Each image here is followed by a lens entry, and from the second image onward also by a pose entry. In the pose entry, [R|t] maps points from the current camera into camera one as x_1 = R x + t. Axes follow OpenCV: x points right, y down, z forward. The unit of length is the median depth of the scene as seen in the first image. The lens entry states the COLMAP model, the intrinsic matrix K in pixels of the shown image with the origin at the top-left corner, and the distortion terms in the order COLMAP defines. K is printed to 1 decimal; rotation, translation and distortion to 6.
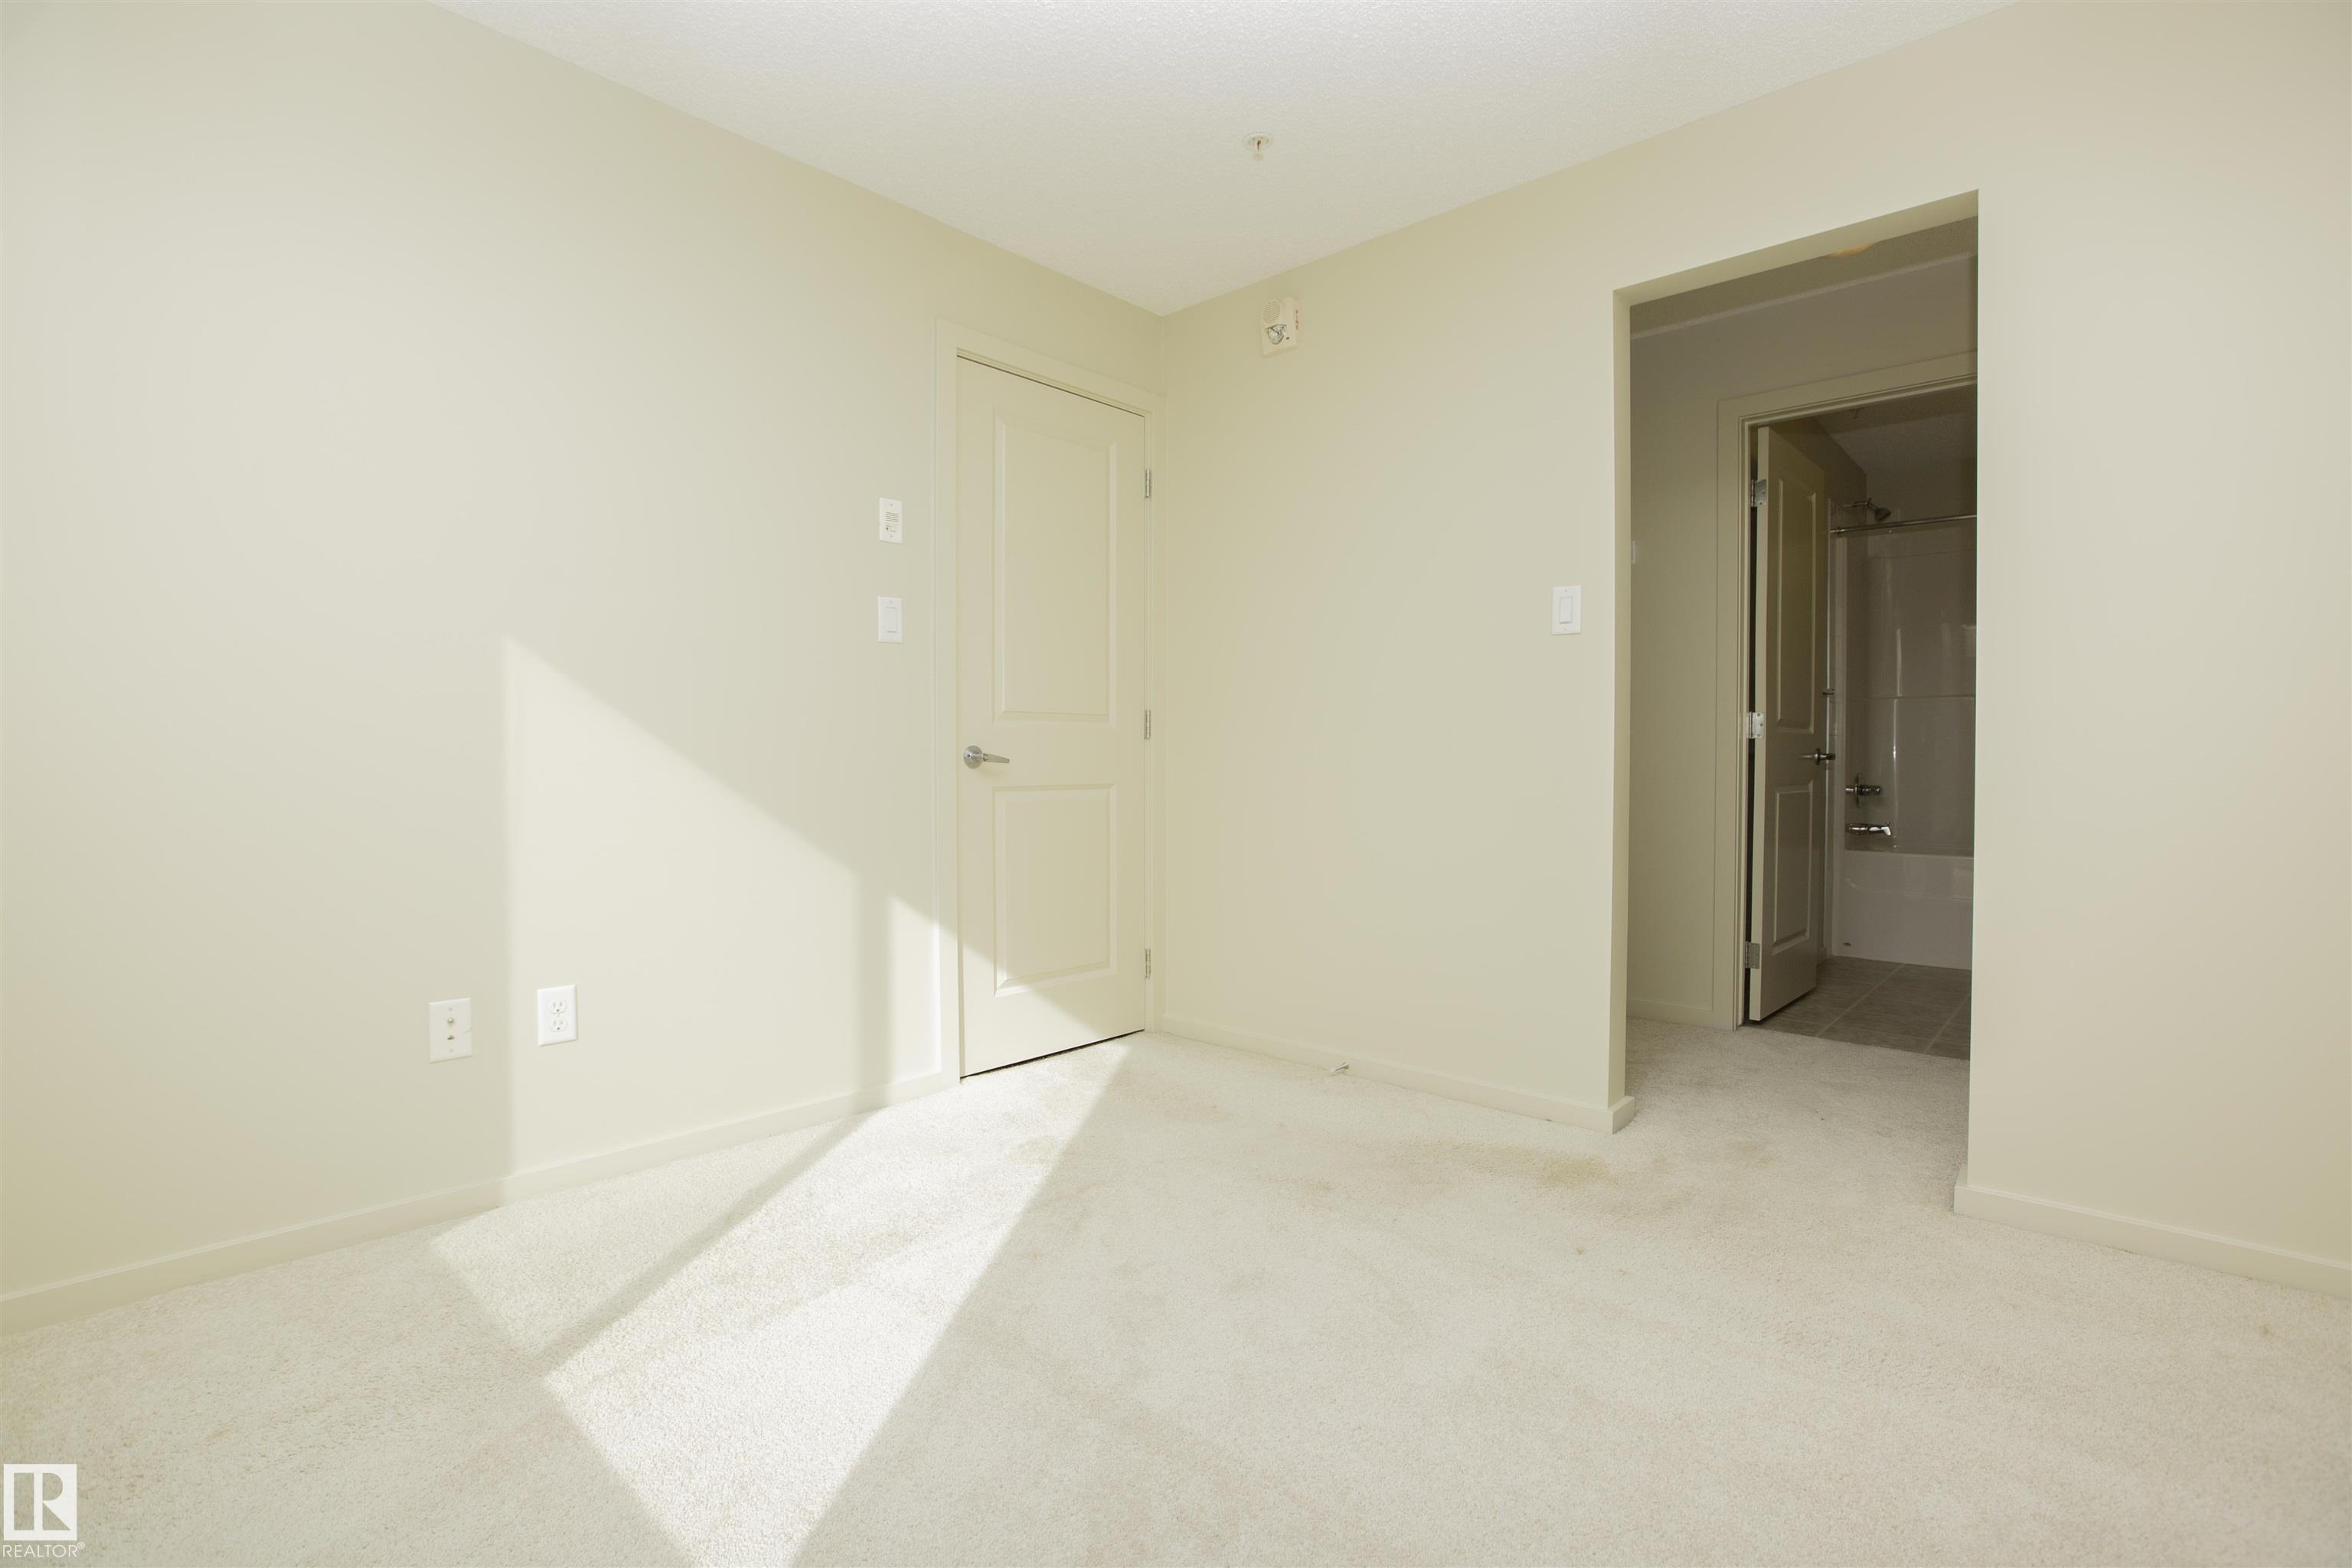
lens RADIAL K [[1091.5, 0, 1164.3], [0, 1091.5, 782.6], [0, 0, 1]] dist [-0.065652, 0.030517]
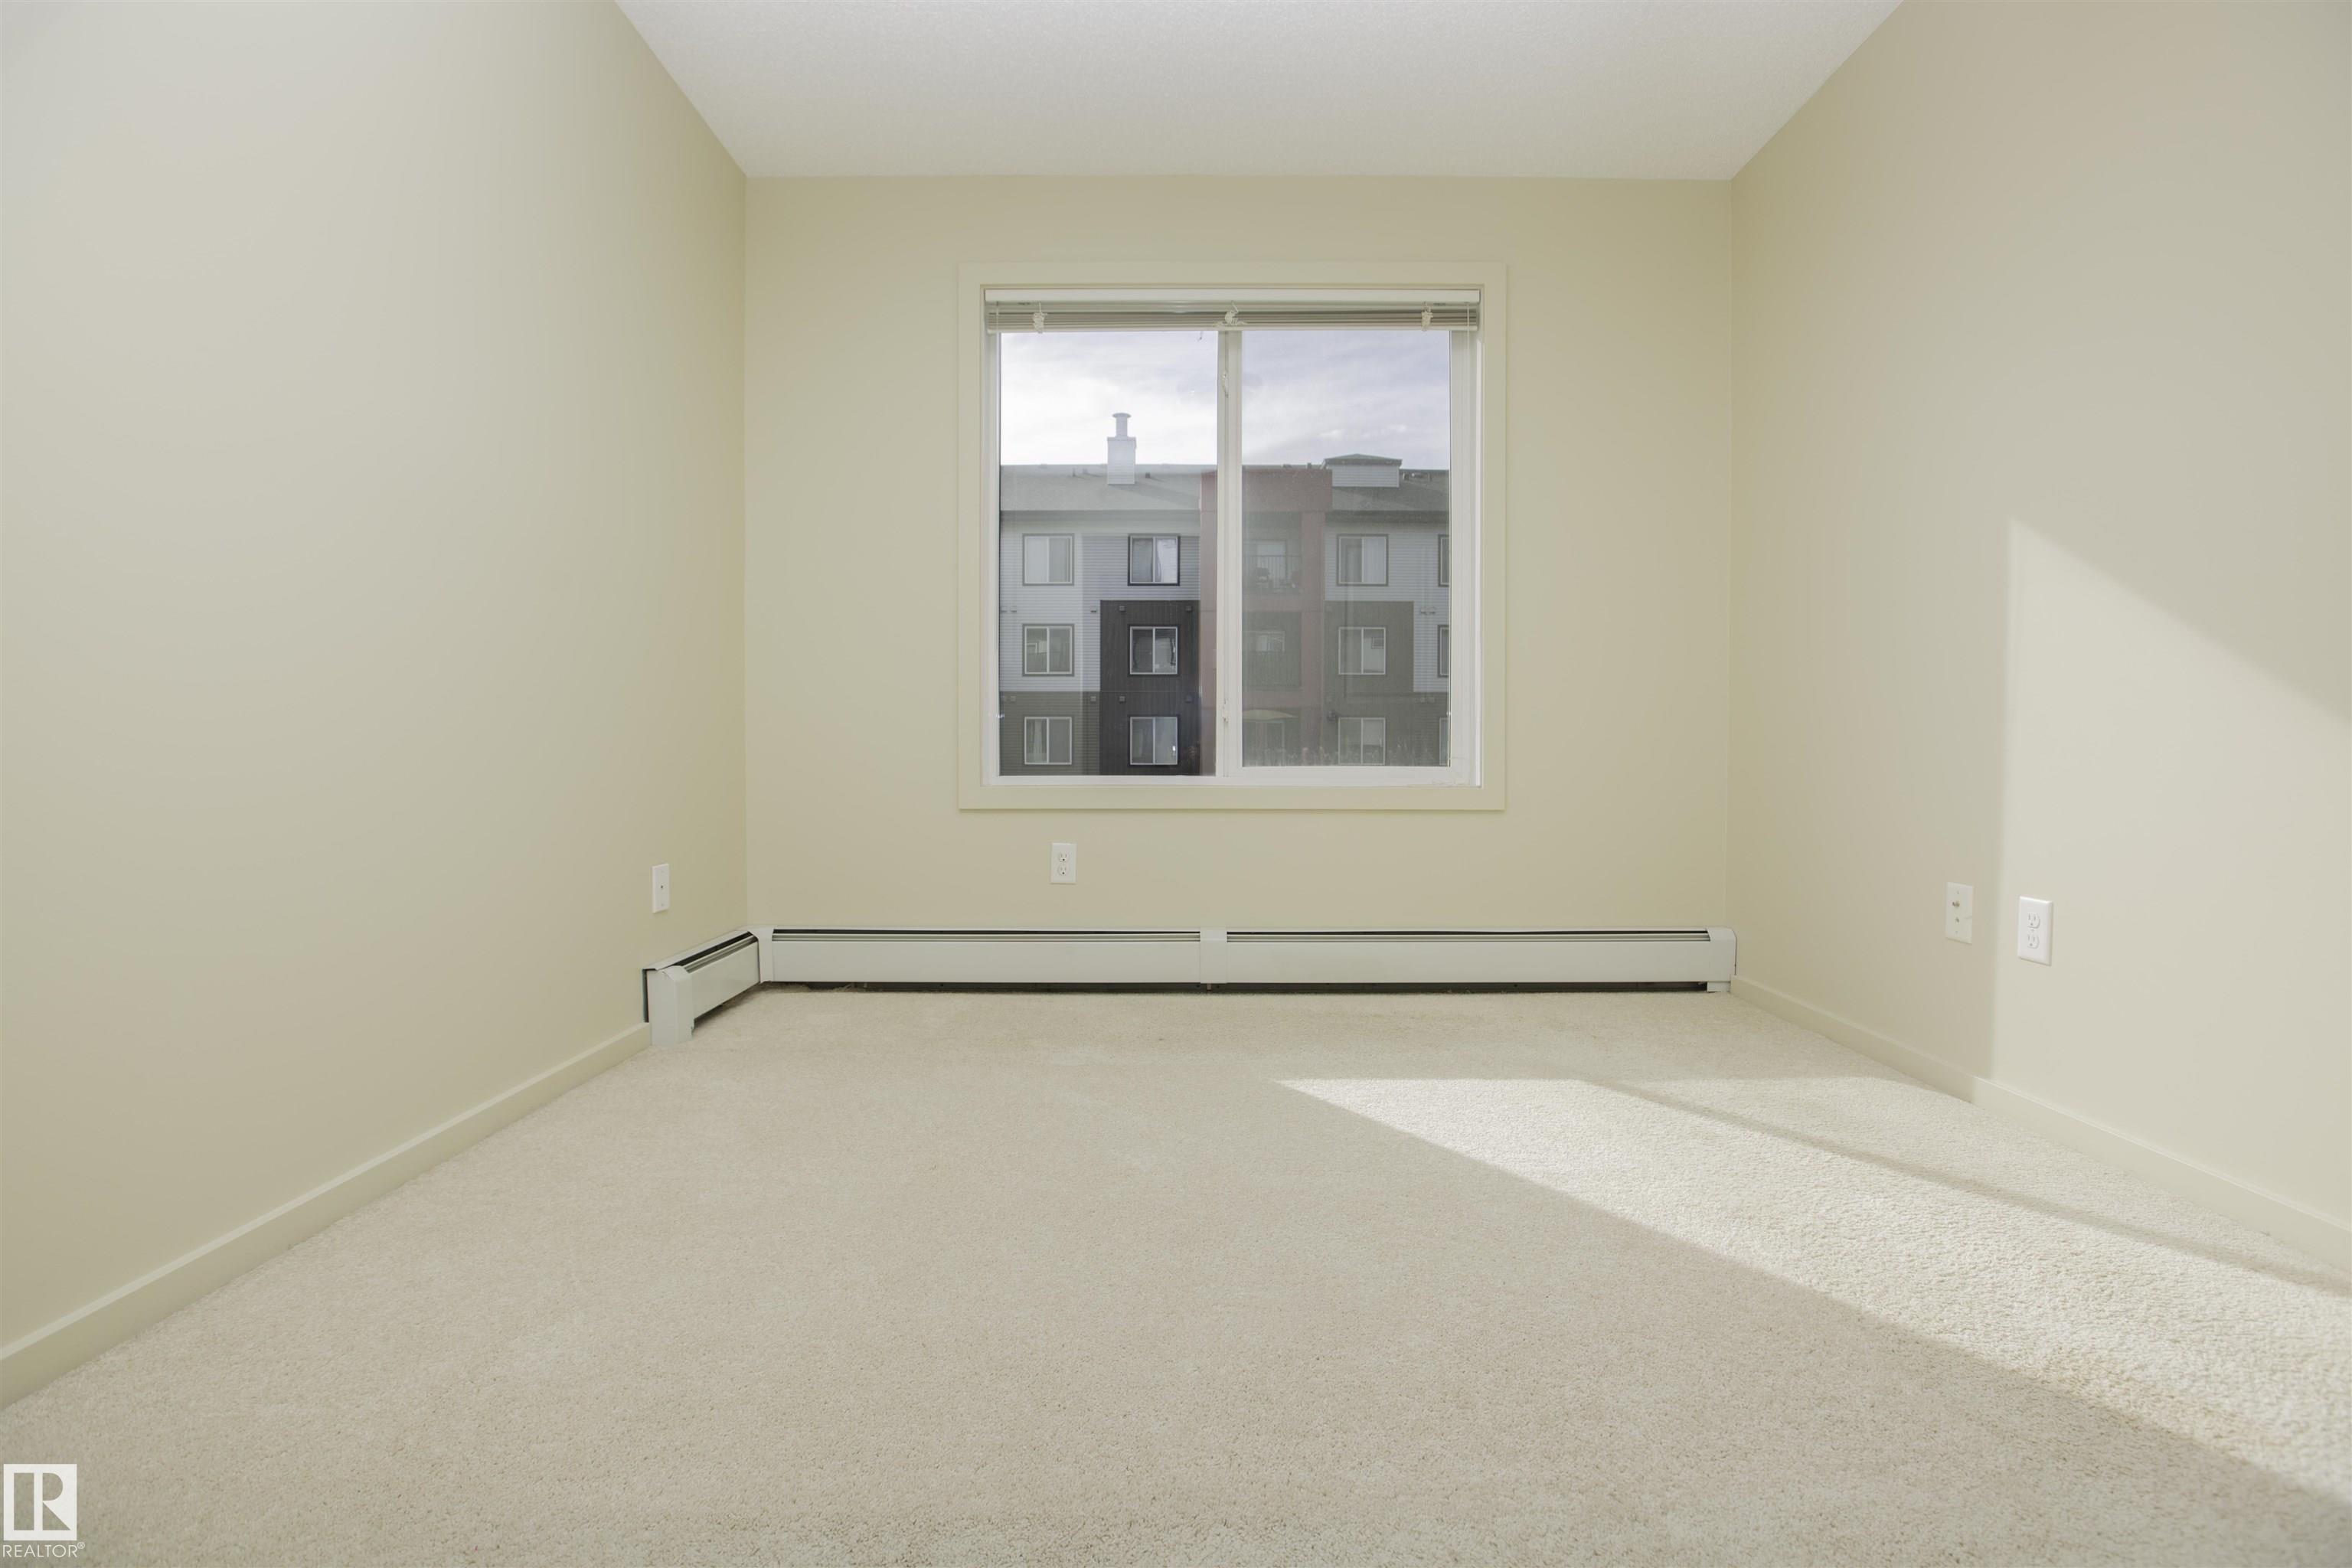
lens RADIAL K [[1091.5, 0, 1164.3], [0, 1091.5, 782.6], [0, 0, 1]] dist [-0.065652, 0.030517]
pose [[-0.745209, 0.015608, -0.666649, 0.593511], [-0.019846, 0.998764, 0.045568, 0.073158], [0.666536, 0.047189, -0.743978, 1.238724]]
